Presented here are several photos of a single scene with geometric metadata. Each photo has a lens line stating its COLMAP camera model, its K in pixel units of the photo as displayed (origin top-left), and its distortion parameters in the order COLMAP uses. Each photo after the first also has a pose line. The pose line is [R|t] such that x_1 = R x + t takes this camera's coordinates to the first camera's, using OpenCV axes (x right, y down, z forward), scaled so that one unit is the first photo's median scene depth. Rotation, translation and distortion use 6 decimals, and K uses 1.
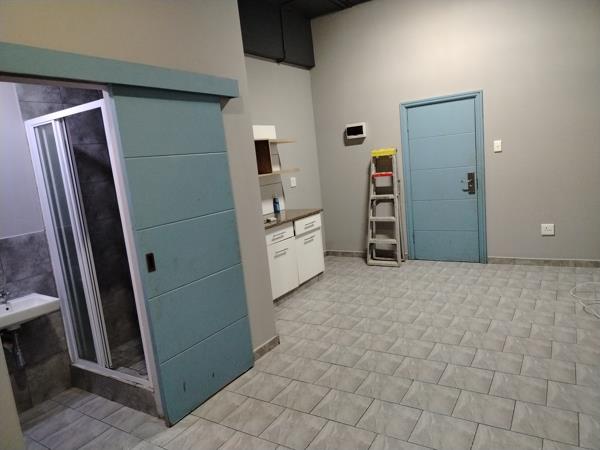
lens RADIAL K [[413.0, 0, 300.0], [0, 413.0, 225.0], [0, 0, 1]] dist [0.055807, -0.052214]
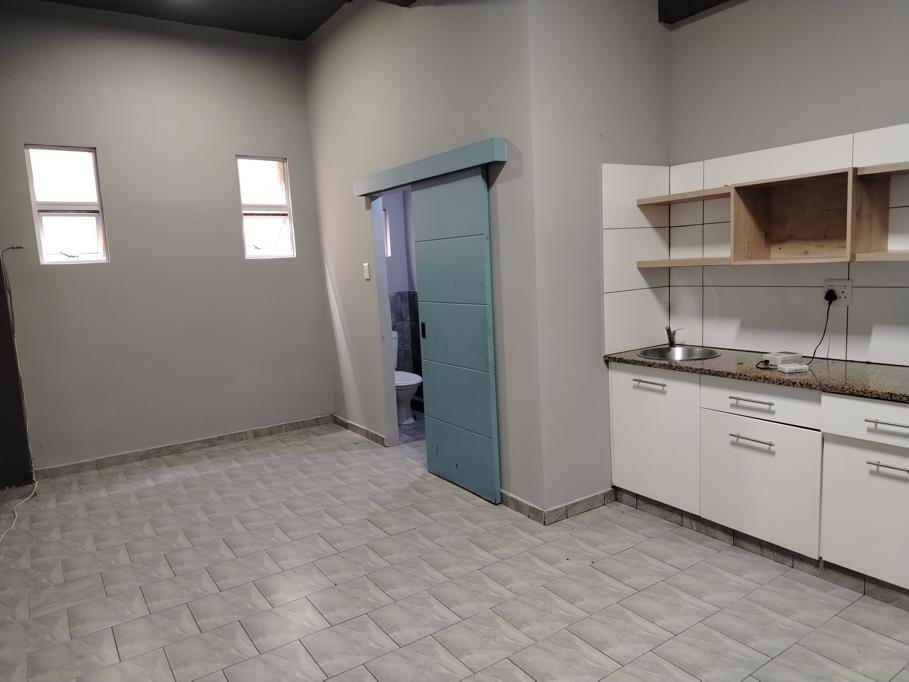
lens RADIAL K [[629.1, 0, 450.5], [0, 629.1, 343.5], [0, 0, 1]] dist [0.053871, -0.067182]
pose [[-0.402170, 0.238735, -0.883892, 0.785756], [-0.050864, 0.958089, 0.281919, -0.249867], [0.914151, 0.158337, -0.373172, 1.137240]]
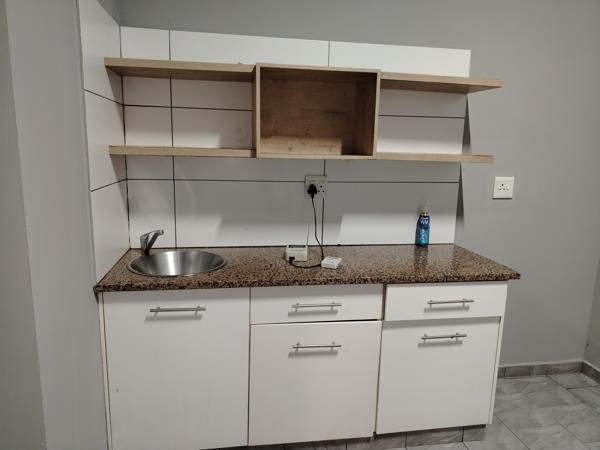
lens RADIAL K [[413.0, 0, 300.0], [0, 413.0, 225.0], [0, 0, 1]] dist [0.055807, -0.052214]
pose [[0.661409, 0.246362, -0.708410, 0.247619], [-0.205870, 0.967869, 0.144383, -0.130983], [0.721218, 0.050344, 0.690876, 0.841859]]
